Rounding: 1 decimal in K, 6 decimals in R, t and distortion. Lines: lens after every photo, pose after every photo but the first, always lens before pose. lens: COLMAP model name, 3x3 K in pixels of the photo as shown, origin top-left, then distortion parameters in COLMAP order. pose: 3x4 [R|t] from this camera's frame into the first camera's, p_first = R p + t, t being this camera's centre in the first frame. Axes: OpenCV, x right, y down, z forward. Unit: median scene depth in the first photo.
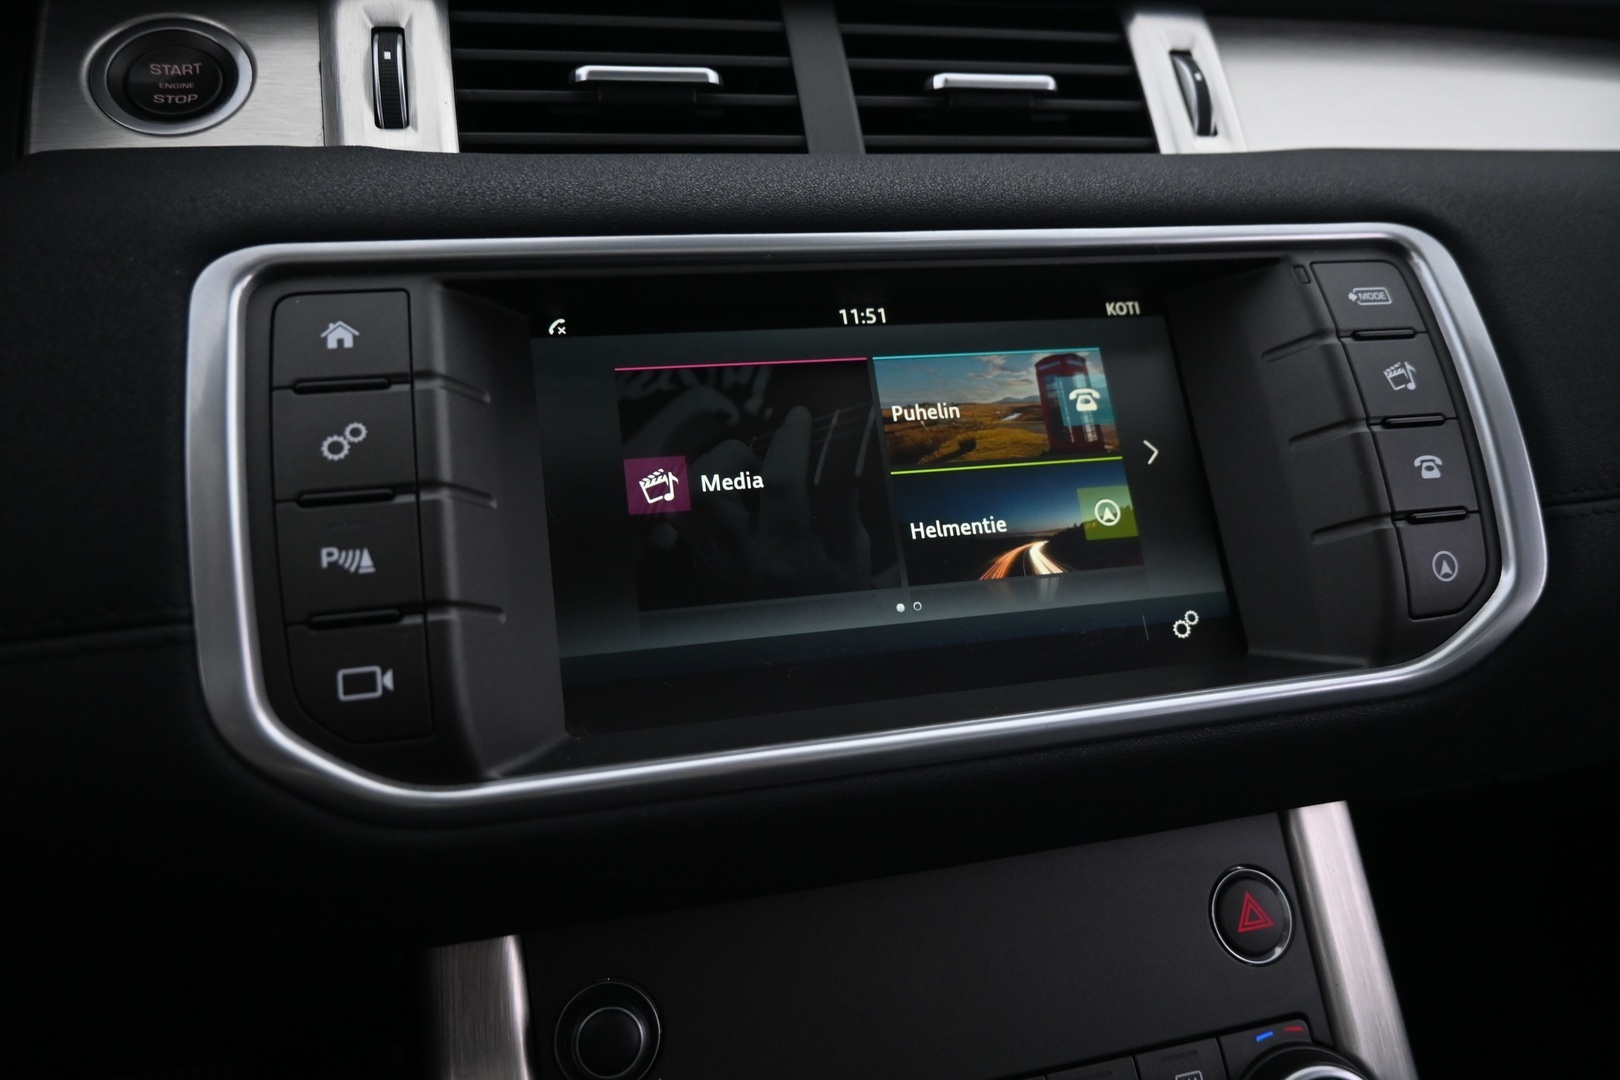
lens RADIAL K [[1109.3, 0, 810.0], [0, 1109.3, 540.0], [0, 0, 1]] dist [-0.005012, -0.006424]
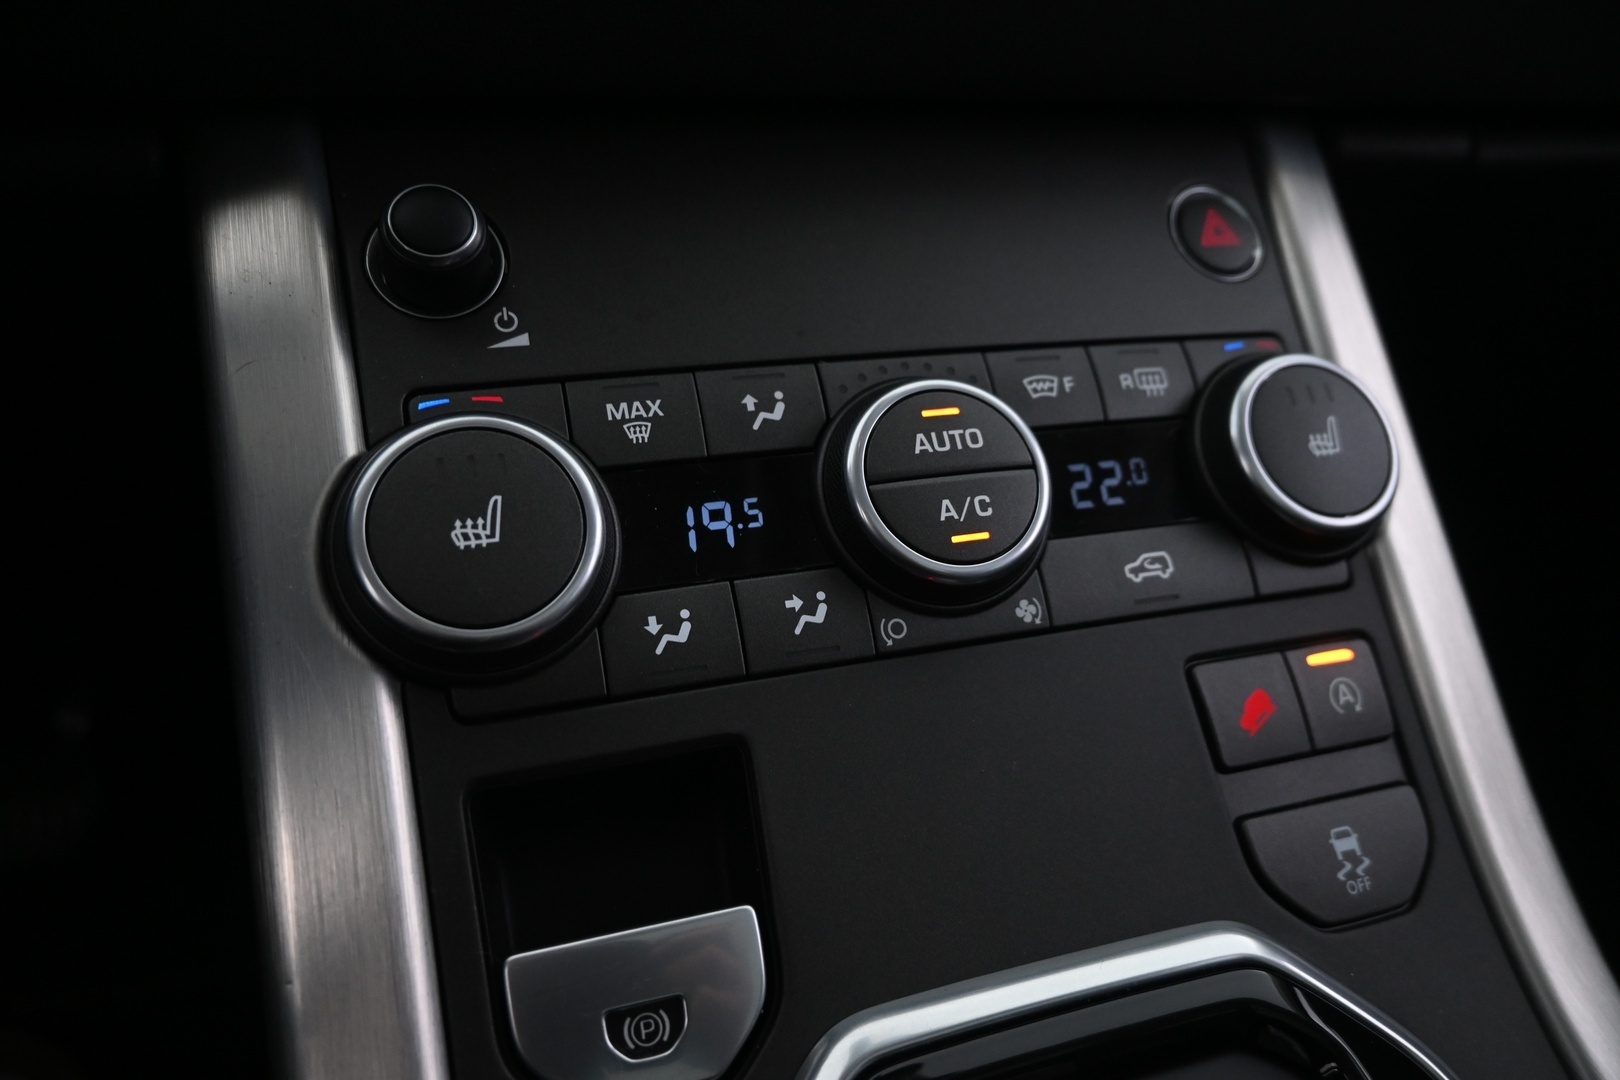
lens RADIAL K [[1109.3, 0, 810.0], [0, 1109.3, 540.0], [0, 0, 1]] dist [-0.005012, -0.006424]
pose [[0.997321, -0.021328, 0.069975, 0.018962], [0.019438, 0.999431, 0.027567, 0.543337], [-0.070523, -0.026133, 0.997168, 0.156844]]
